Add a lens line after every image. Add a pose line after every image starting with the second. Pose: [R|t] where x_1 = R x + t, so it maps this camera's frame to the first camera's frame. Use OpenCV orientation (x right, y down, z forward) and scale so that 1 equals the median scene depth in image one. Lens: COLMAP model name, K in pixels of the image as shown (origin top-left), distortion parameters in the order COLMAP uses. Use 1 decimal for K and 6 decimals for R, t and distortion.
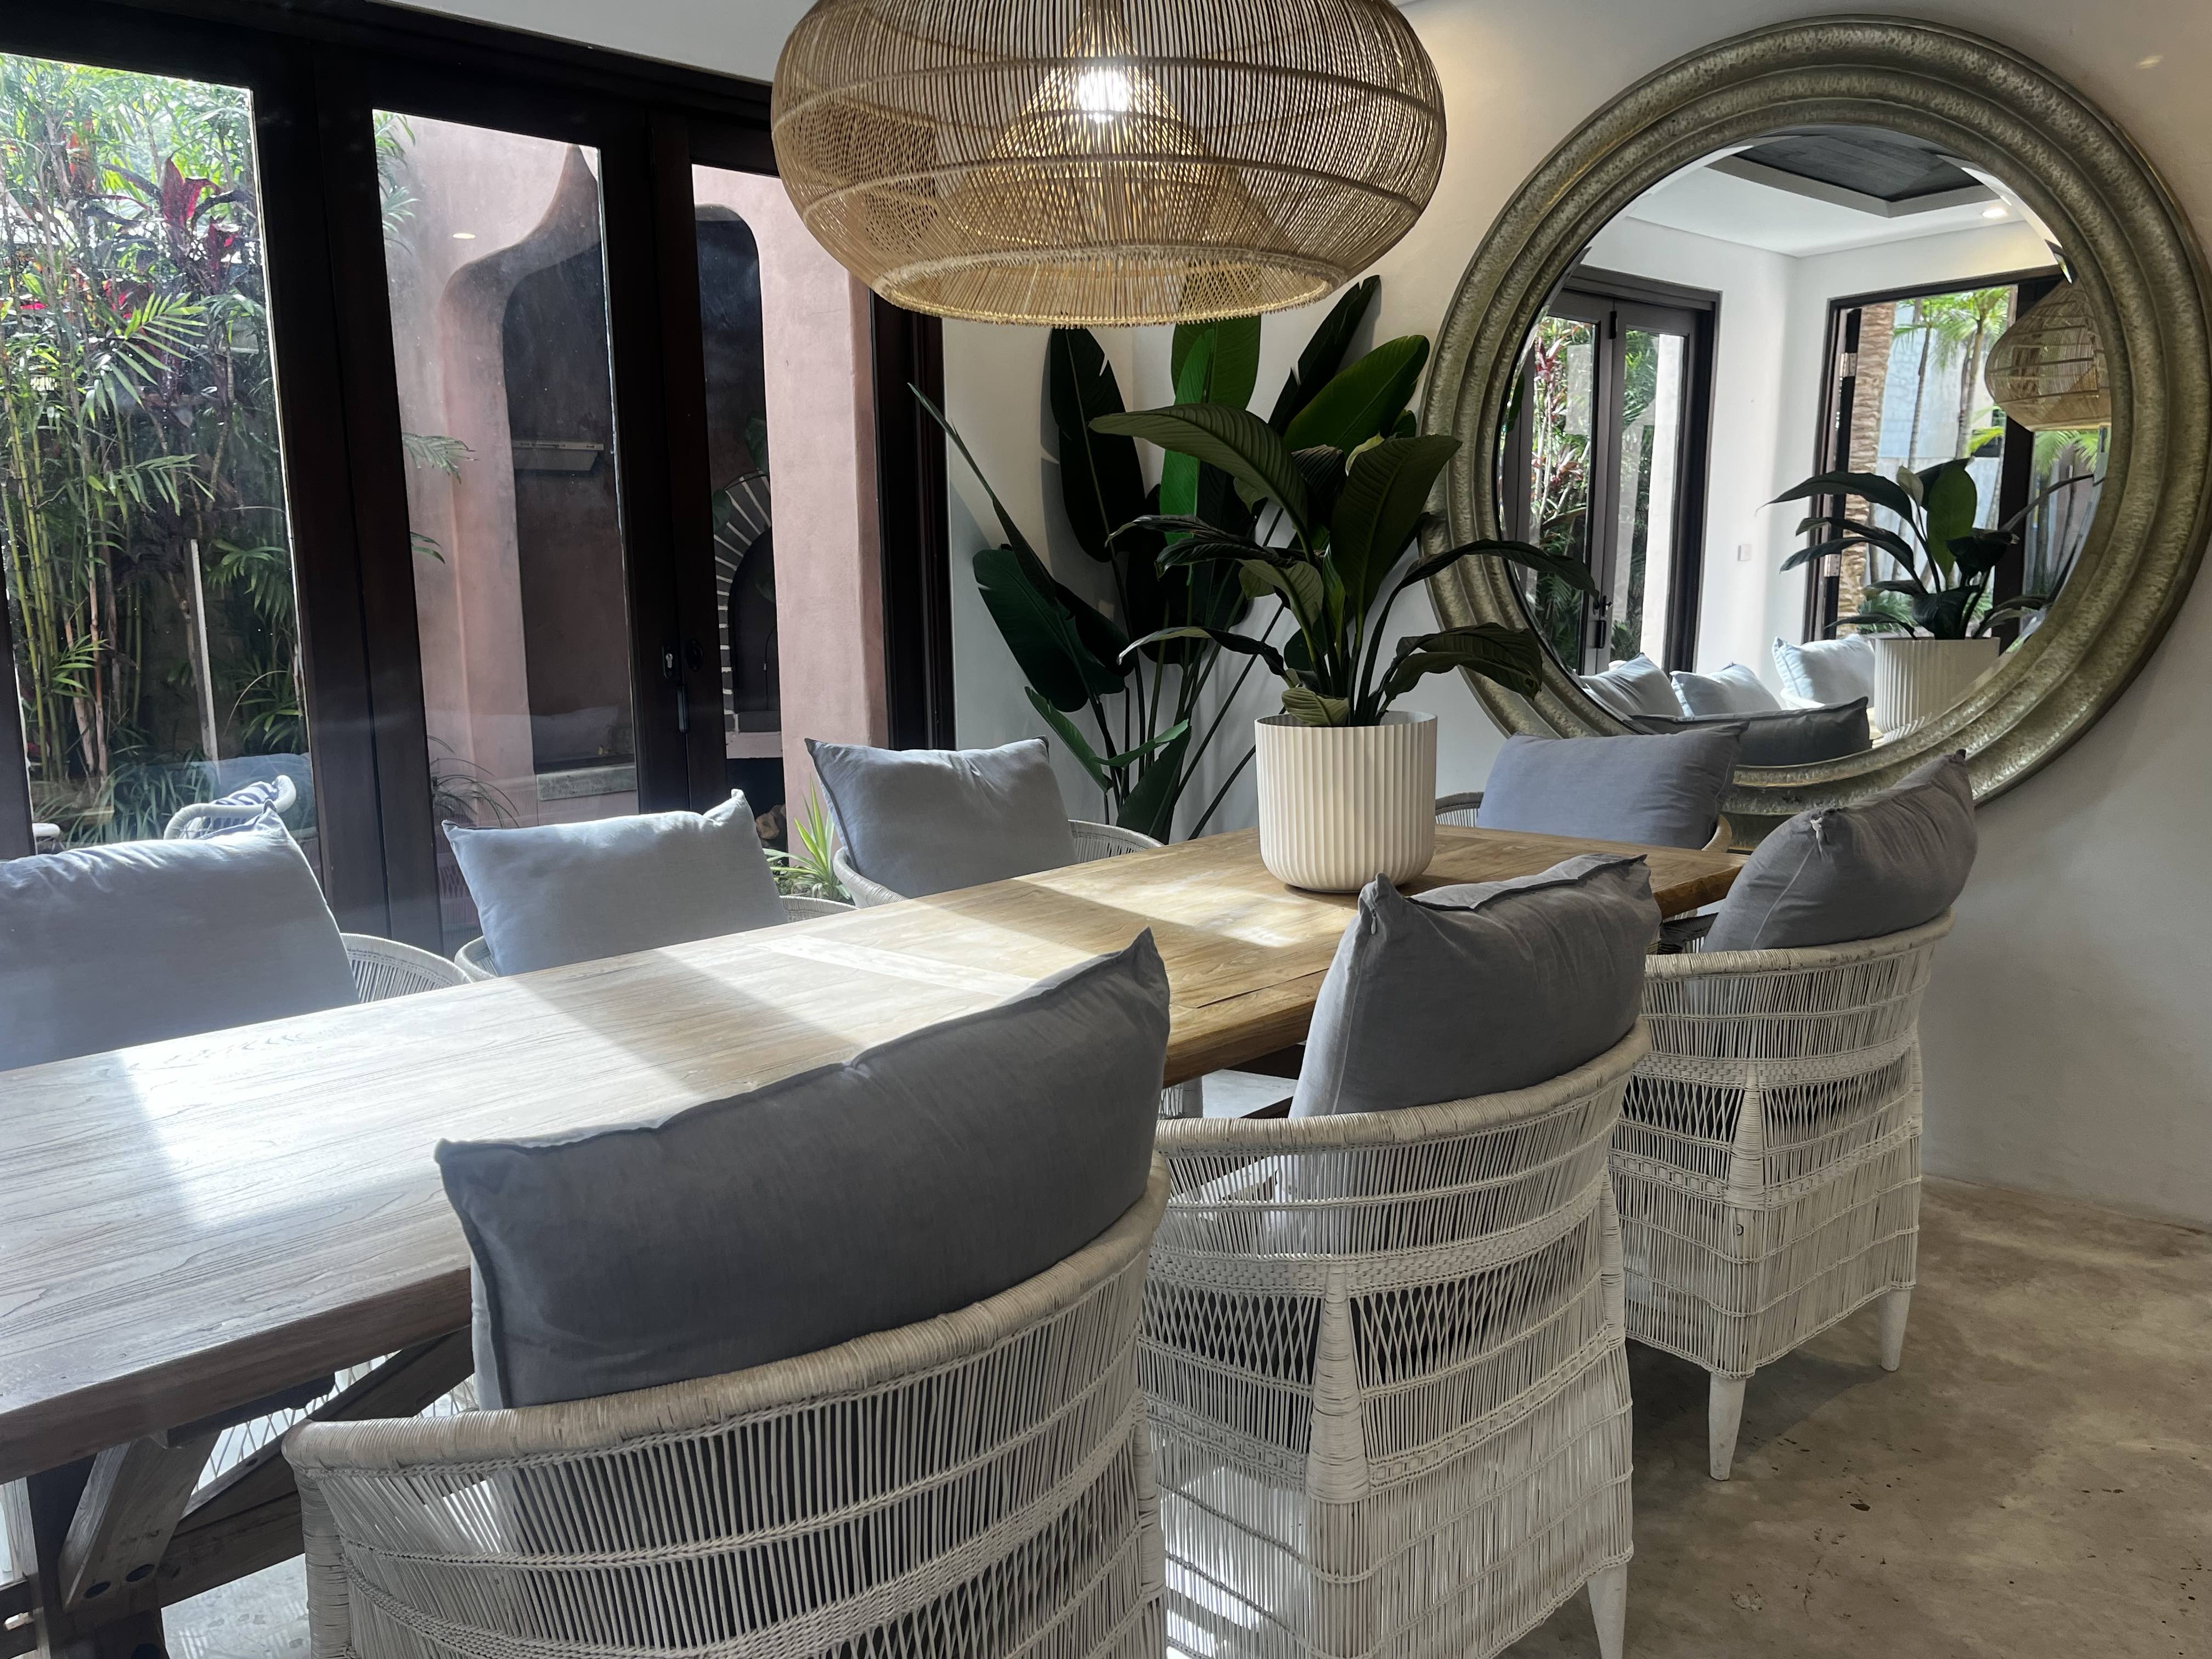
lens RADIAL K [[1760.9, 0, 1112.3], [0, 1760.9, 869.1], [0, 0, 1]] dist [-0.012135, -0.008931]
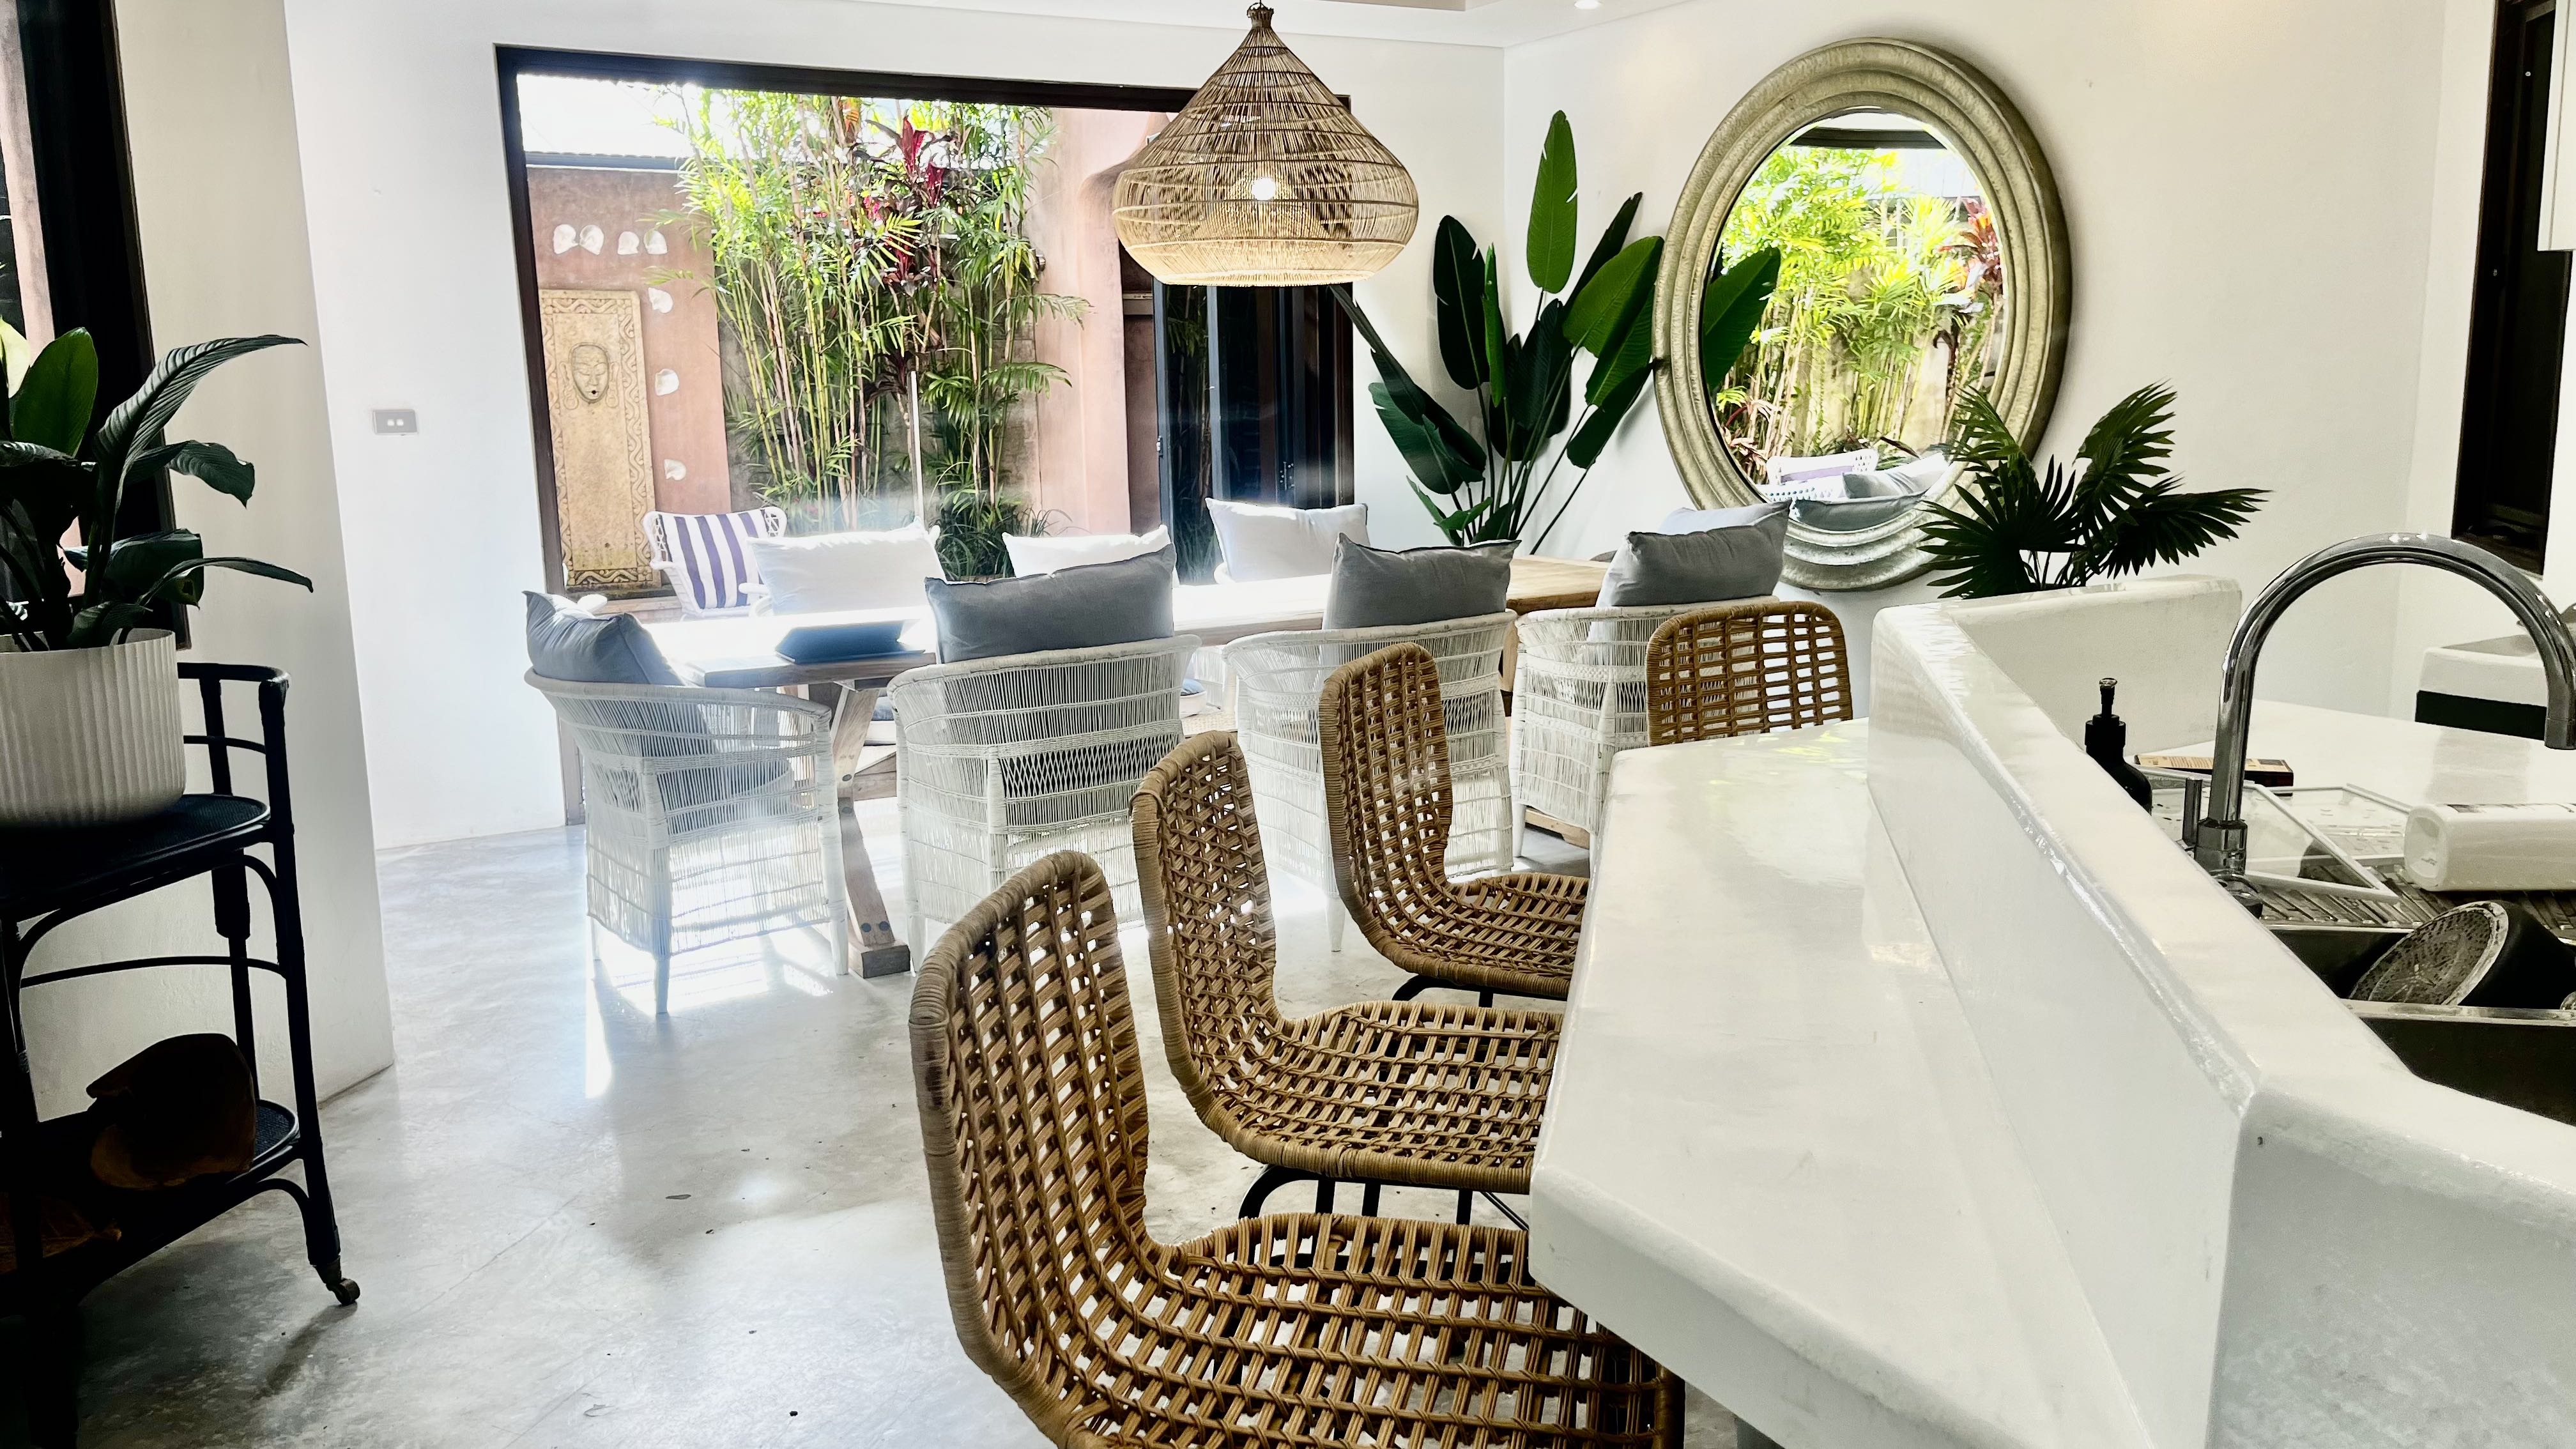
lens RADIAL K [[1984.3, 0, 1309.2], [0, 1984.3, 744.4], [0, 0, 1]] dist [0.070885, -0.091513]
pose [[0.954312, 0.050786, -0.294466, 0.333175], [-0.044638, 0.998623, 0.027565, 0.071452], [0.295460, -0.013161, 0.955264, -0.560524]]
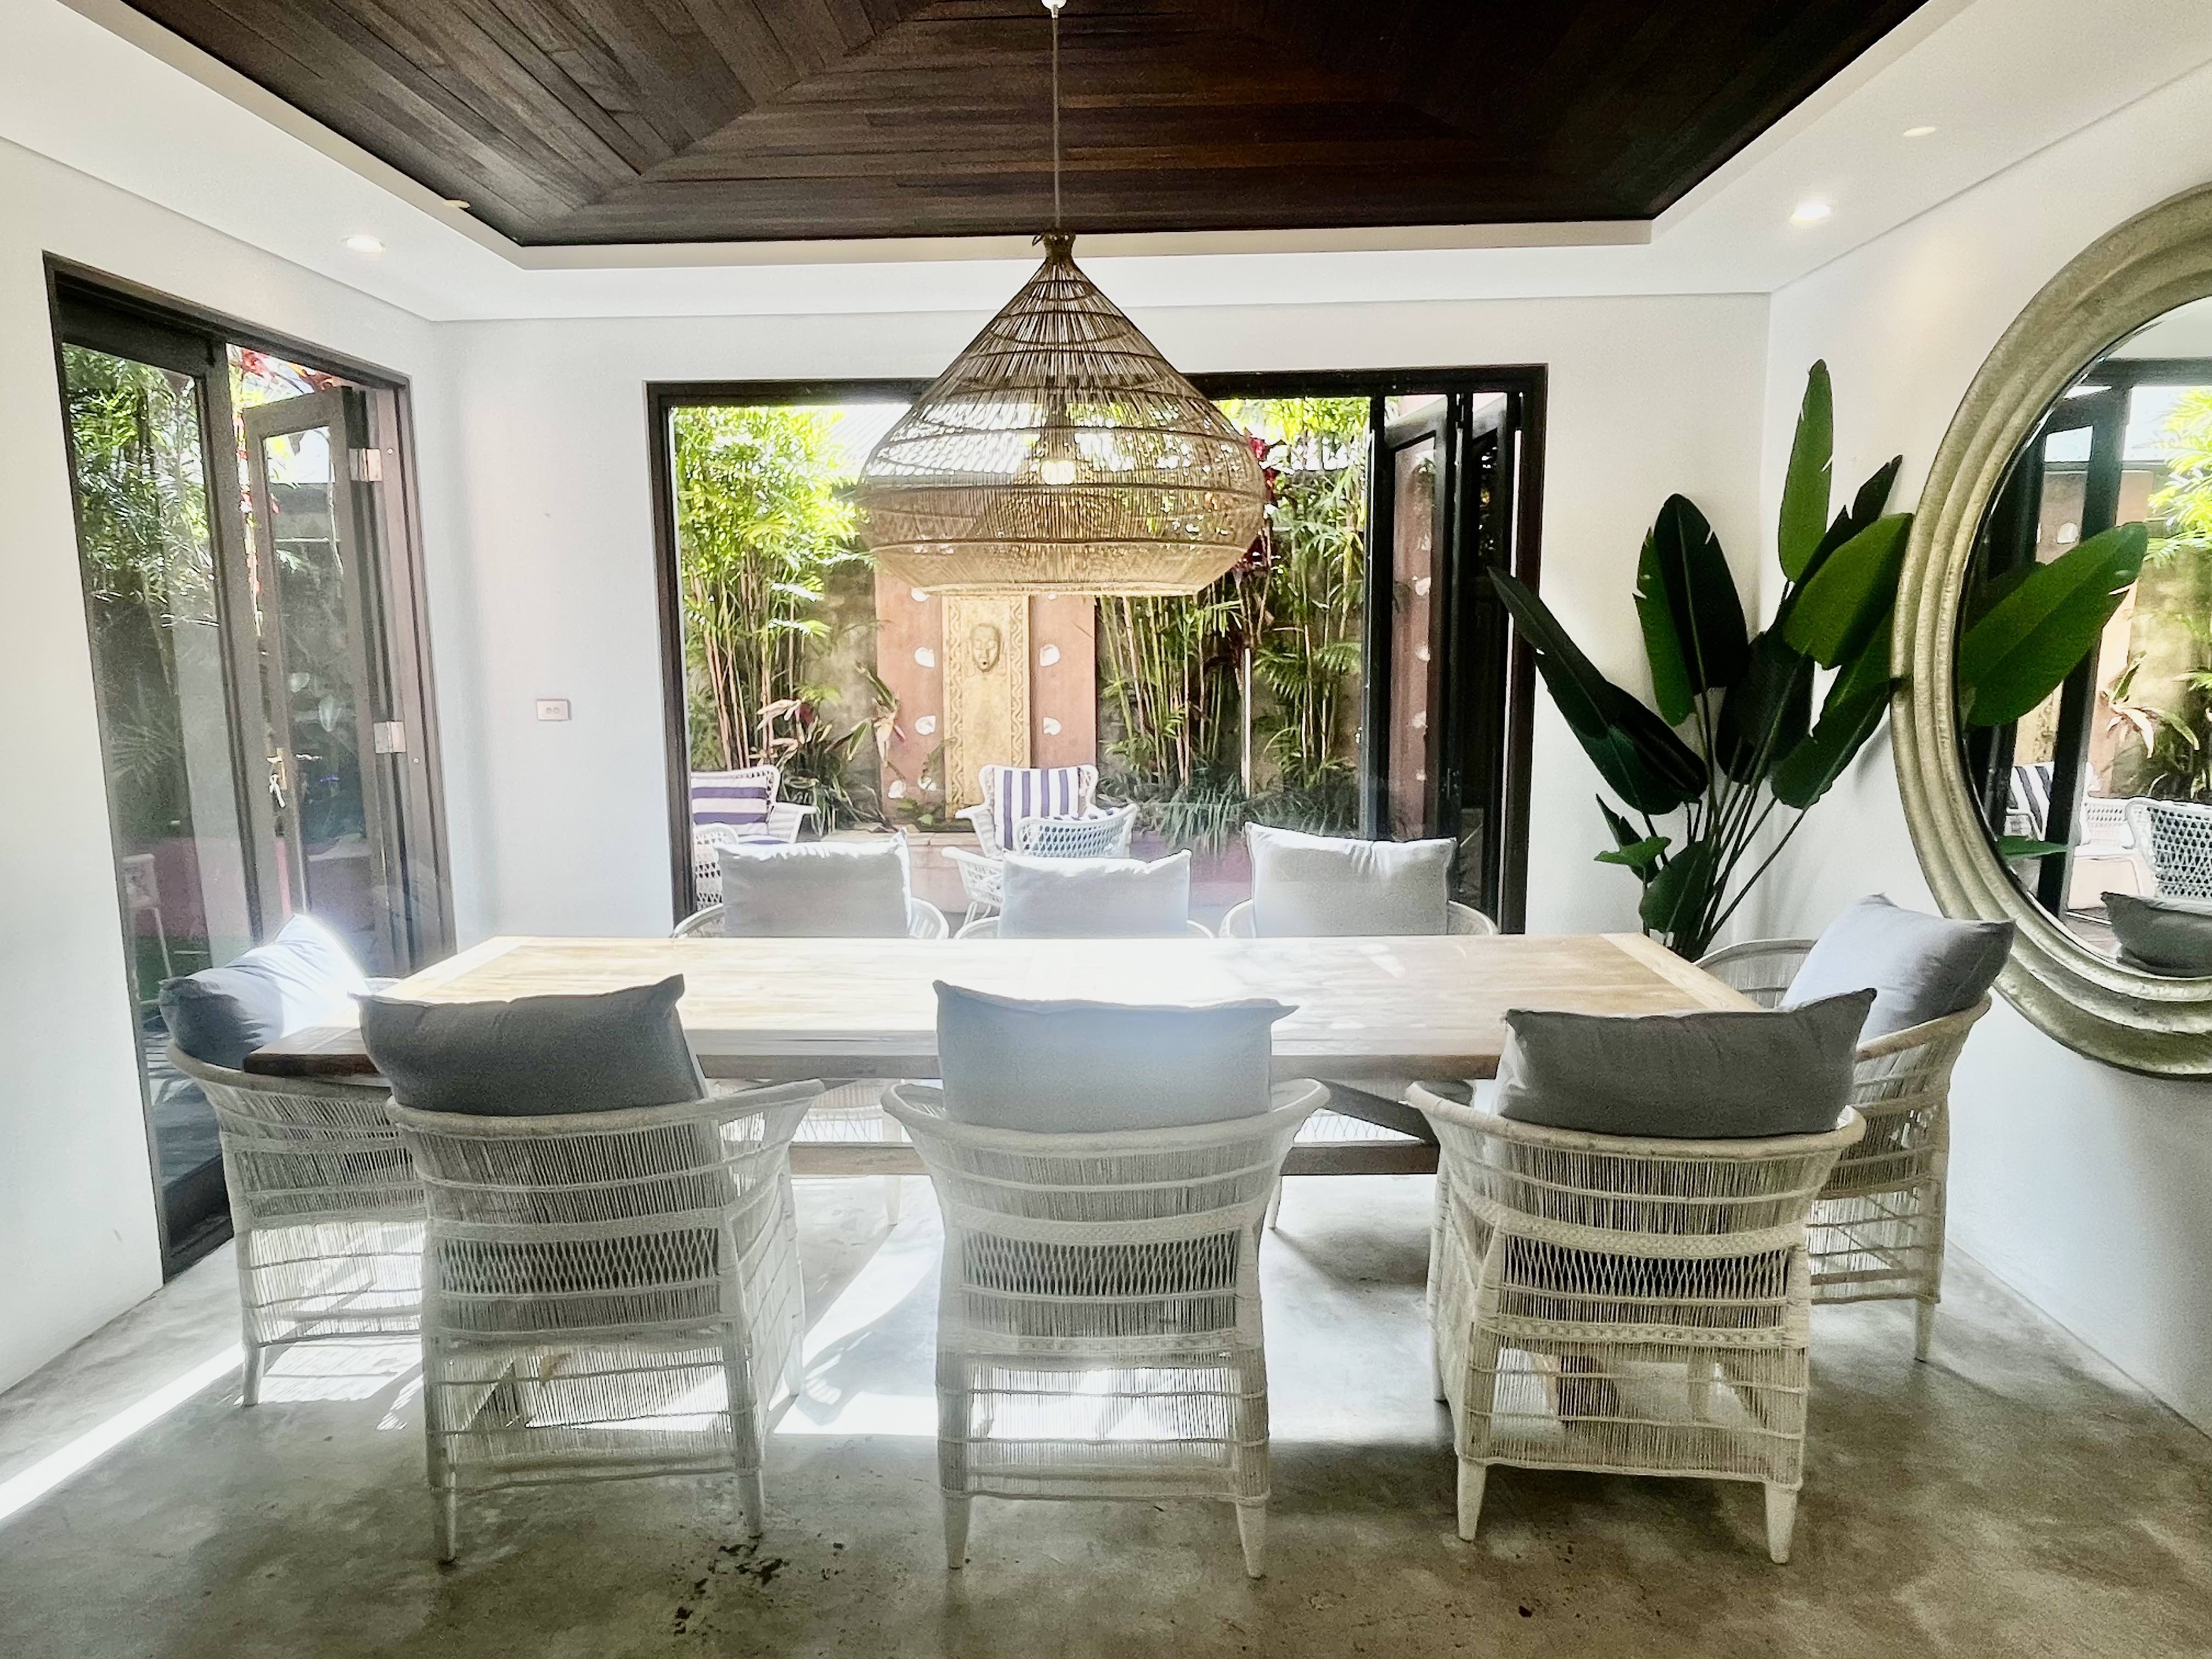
lens RADIAL K [[1330.8, 0, 1106.0], [0, 1330.8, 829.5], [0, 0, 1]] dist [-0.018627, -0.000249]
pose [[0.630080, 0.127659, -0.765965, 0.411515], [-0.128264, 0.989955, 0.059481, -0.078627], [0.765864, 0.060768, 0.640125, 0.096155]]
